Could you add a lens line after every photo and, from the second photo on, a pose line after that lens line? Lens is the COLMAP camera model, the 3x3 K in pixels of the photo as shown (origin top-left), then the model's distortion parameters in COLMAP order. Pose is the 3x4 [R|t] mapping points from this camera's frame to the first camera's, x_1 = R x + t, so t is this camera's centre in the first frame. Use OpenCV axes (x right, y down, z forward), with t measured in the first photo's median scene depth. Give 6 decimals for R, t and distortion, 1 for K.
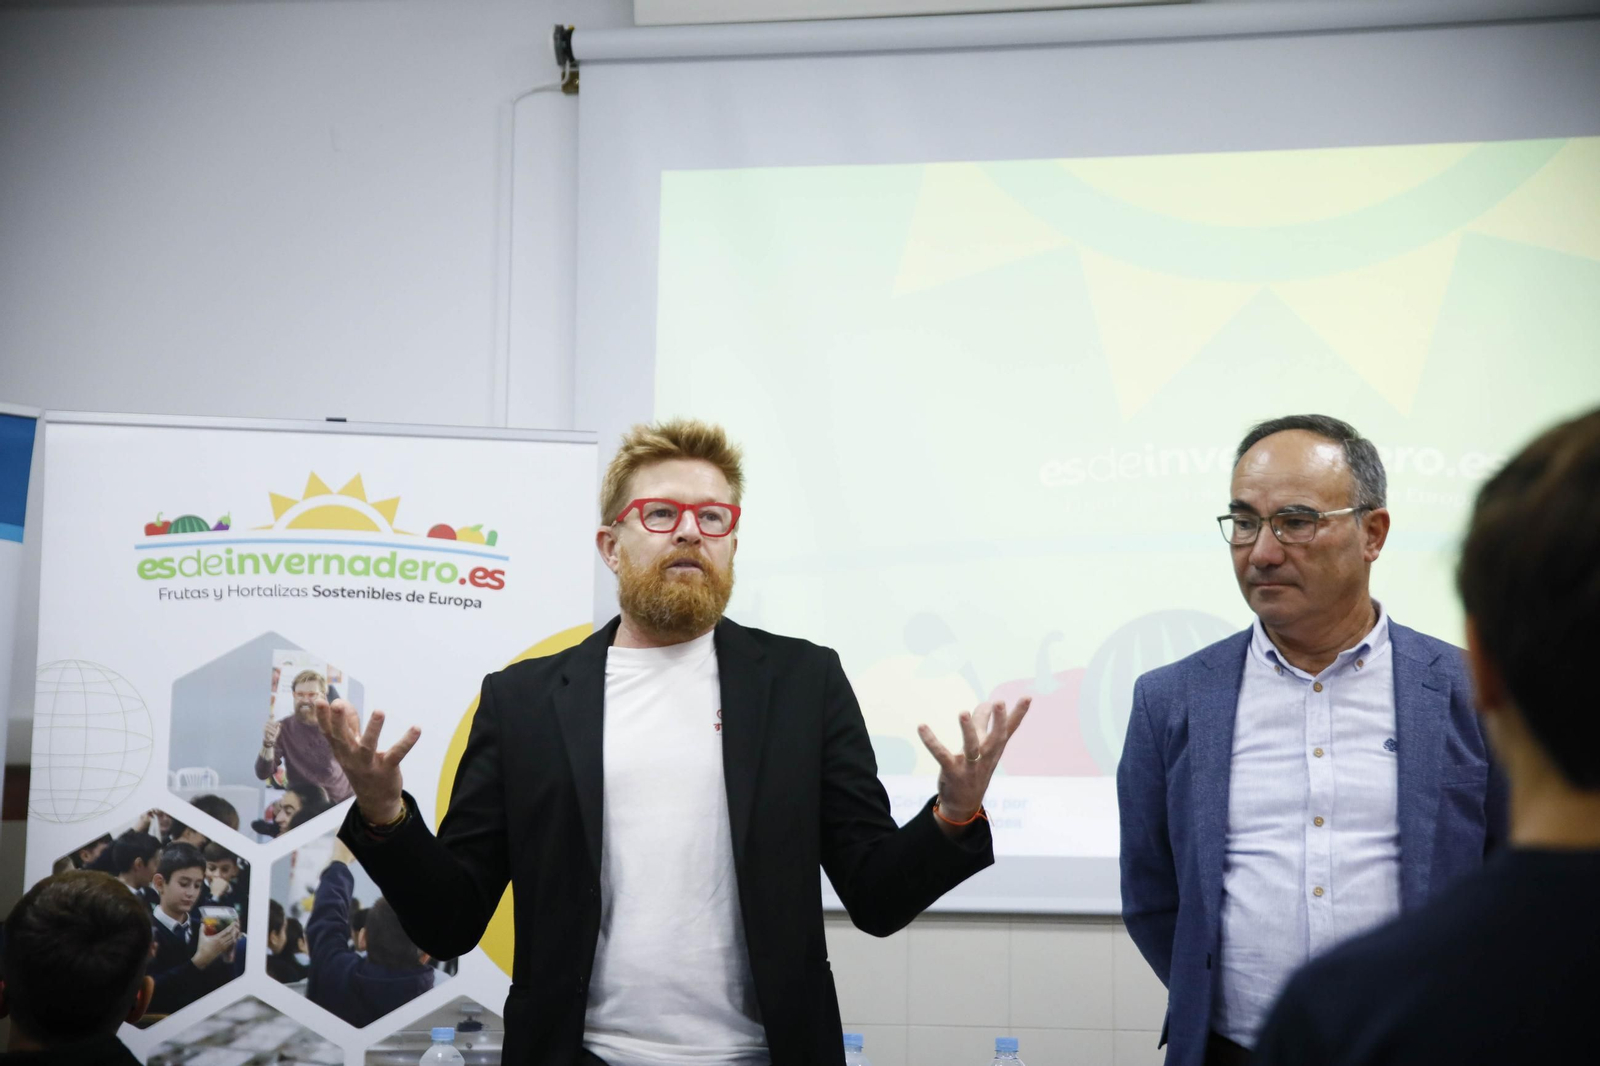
lens RADIAL K [[3740.9, 0, 844.8], [0, 3740.9, 530.9], [0, 0, 1]] dist [0.433940, 0.000000]
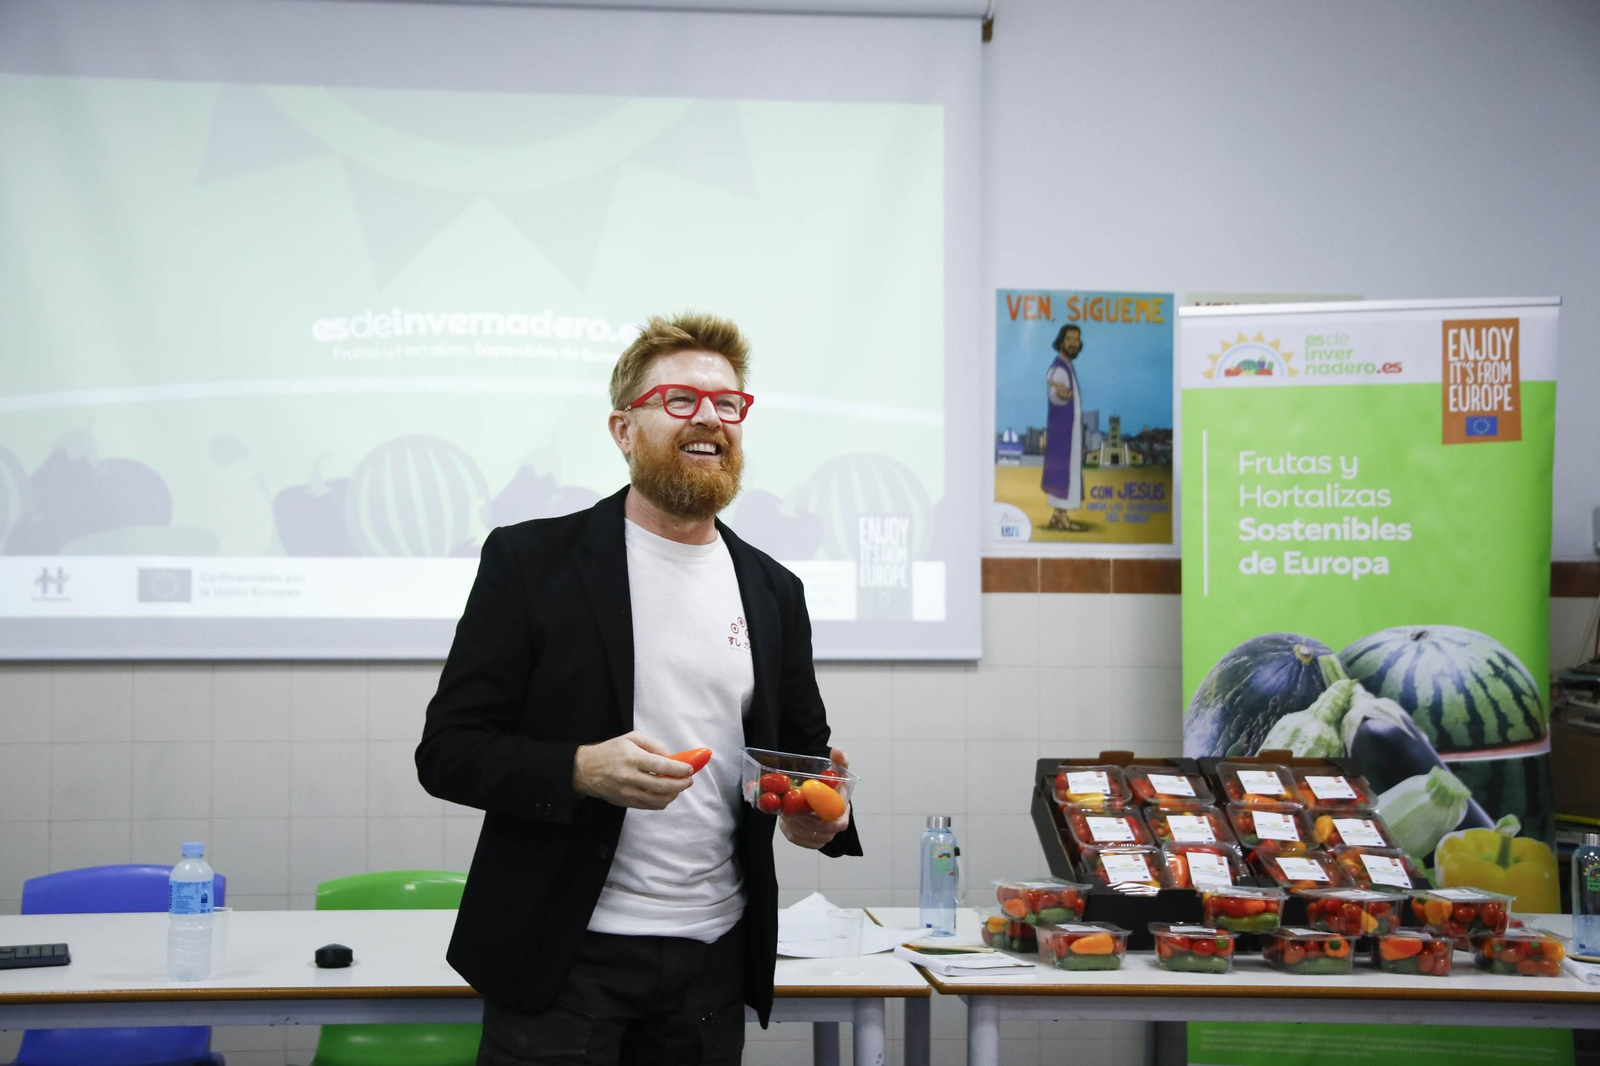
lens RADIAL K [[1906.6, 0, 723.0], [0, 1906.6, 601.5], [0, 0, 1]] dist [0.082901, 0.000000]
pose [[0.966101, -0.009143, 0.258003, 0.017190], [-0.028404, 0.989542, 0.141424, -0.021463], [-0.256598, -0.143958, 0.955737, 0.317637]]
